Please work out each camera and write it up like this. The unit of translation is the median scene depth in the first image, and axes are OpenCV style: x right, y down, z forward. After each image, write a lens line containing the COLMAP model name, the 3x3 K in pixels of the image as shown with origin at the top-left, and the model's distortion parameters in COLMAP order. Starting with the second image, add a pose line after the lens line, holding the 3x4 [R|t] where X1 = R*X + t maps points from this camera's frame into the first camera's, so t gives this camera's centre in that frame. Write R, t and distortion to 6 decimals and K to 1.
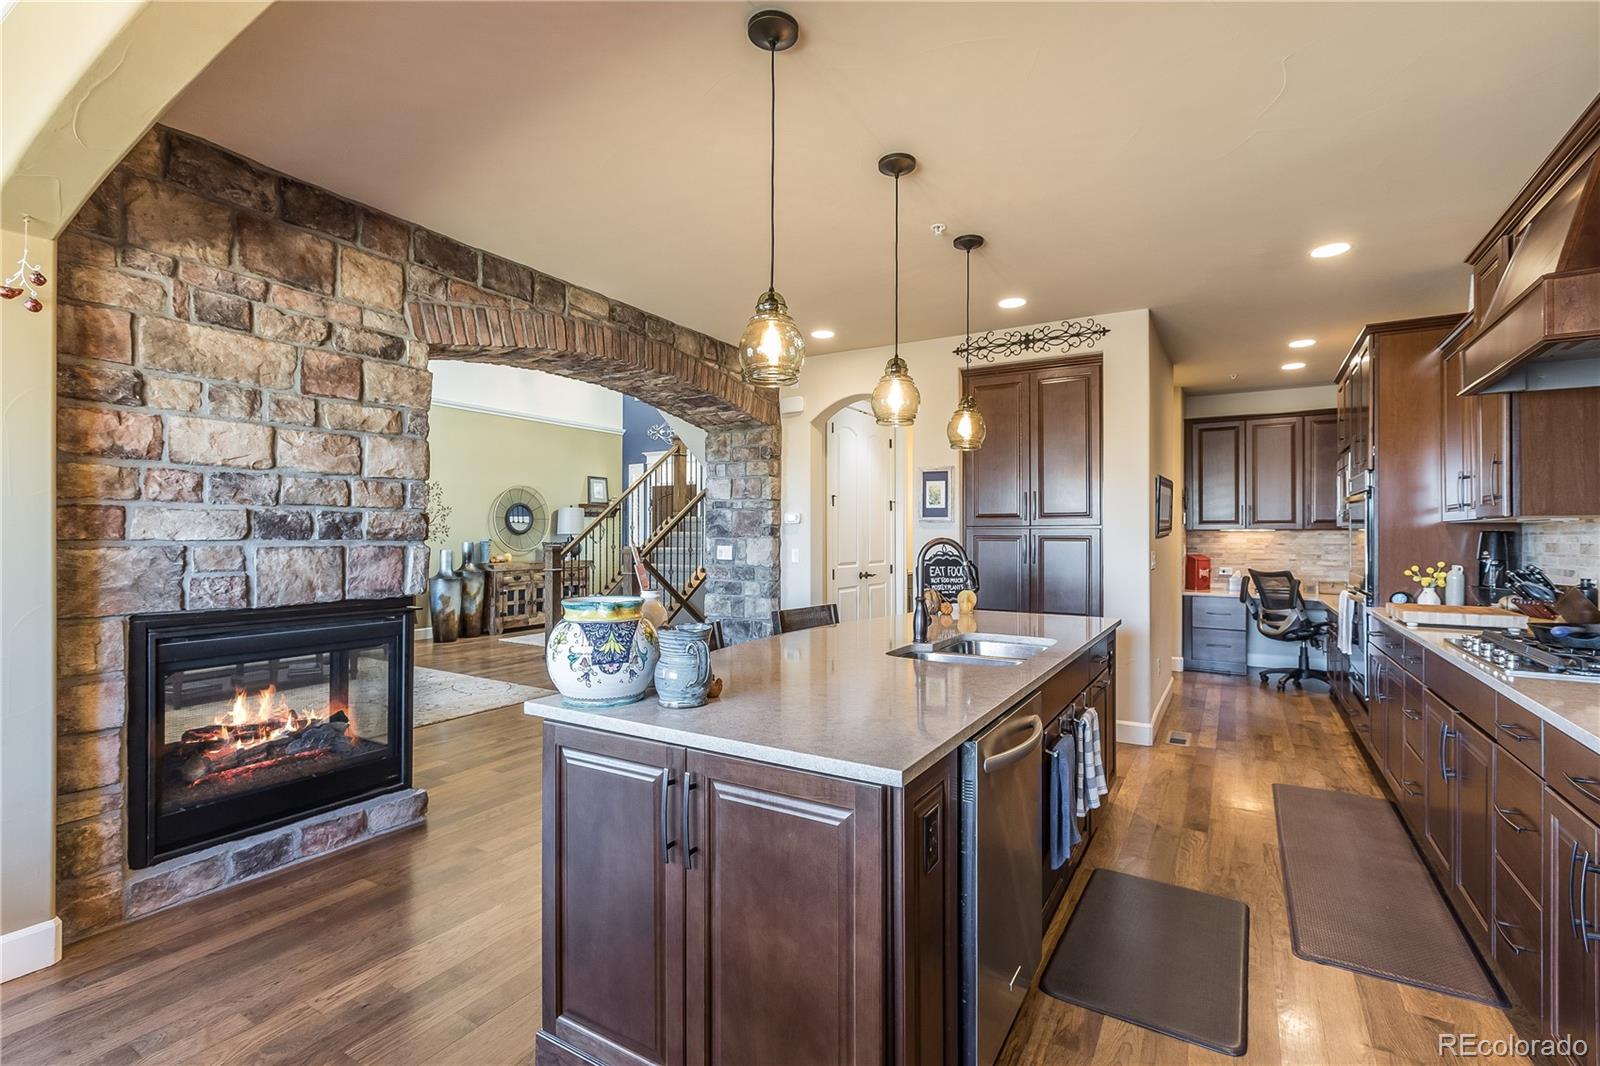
lens RADIAL K [[724.4, 0, 805.4], [0, 724.4, 528.9], [0, 0, 1]] dist [-0.001608, -0.000219]
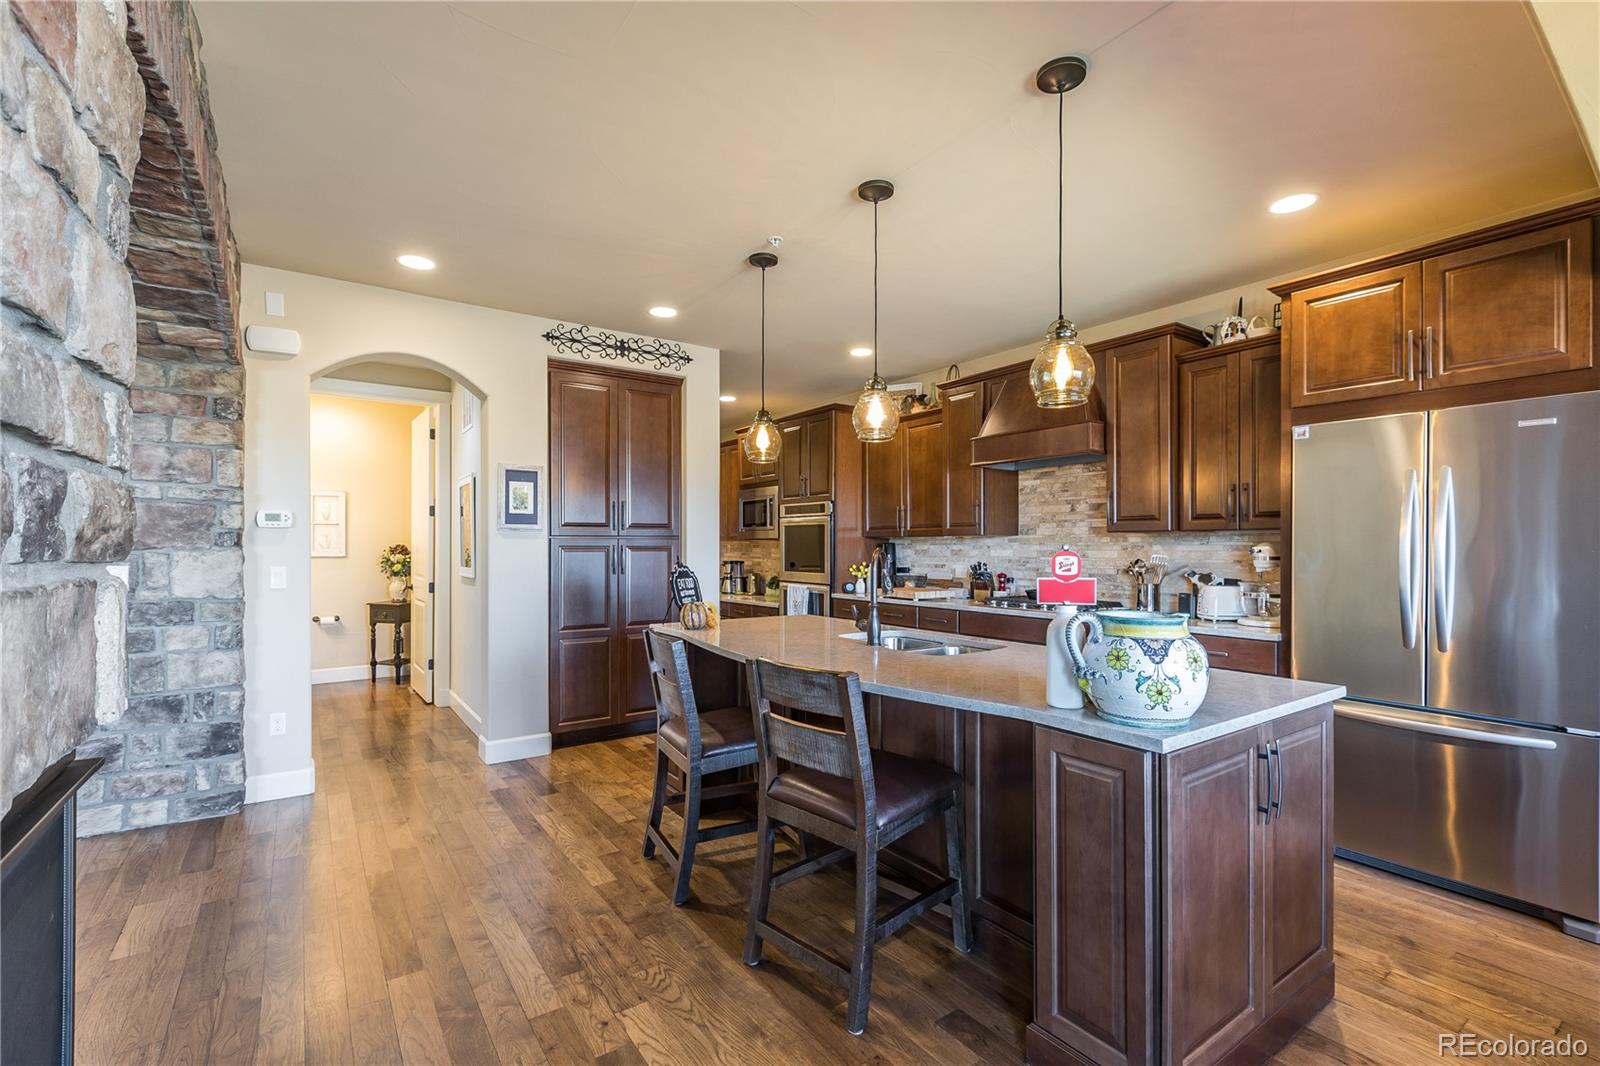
lens RADIAL K [[724.4, 0, 816.1], [0, 724.4, 542.0], [0, 0, 1]] dist [-0.001608, -0.000219]
pose [[0.391253, 0.002843, 0.920279, -0.350461], [-0.007589, 0.999971, 0.000137, 0.001372], [-0.920252, -0.007037, 0.391264, 0.264244]]
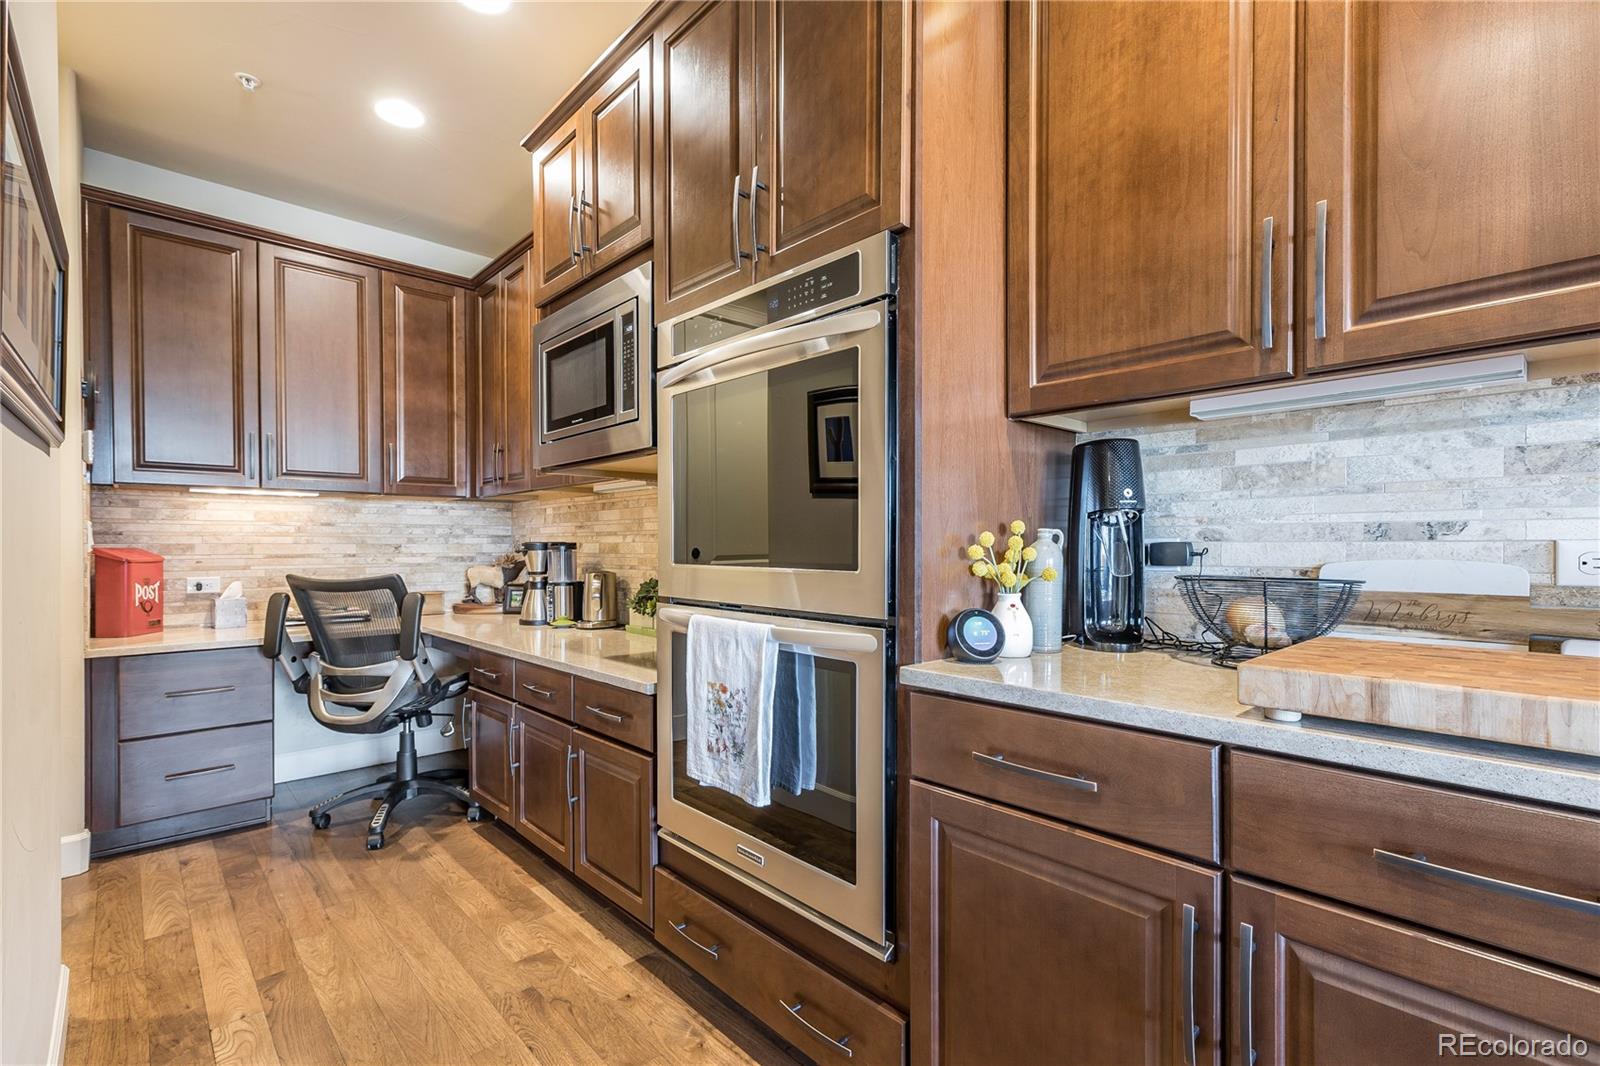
lens RADIAL K [[724.8, 0, 806.1], [0, 724.8, 548.9], [0, 0, 1]] dist [-0.002265, -0.001458]
pose [[0.272973, -0.009087, 0.961979, 0.273814], [-0.004944, 0.999929, 0.010848, 0.031761], [-0.962009, -0.007717, 0.272909, 0.559152]]
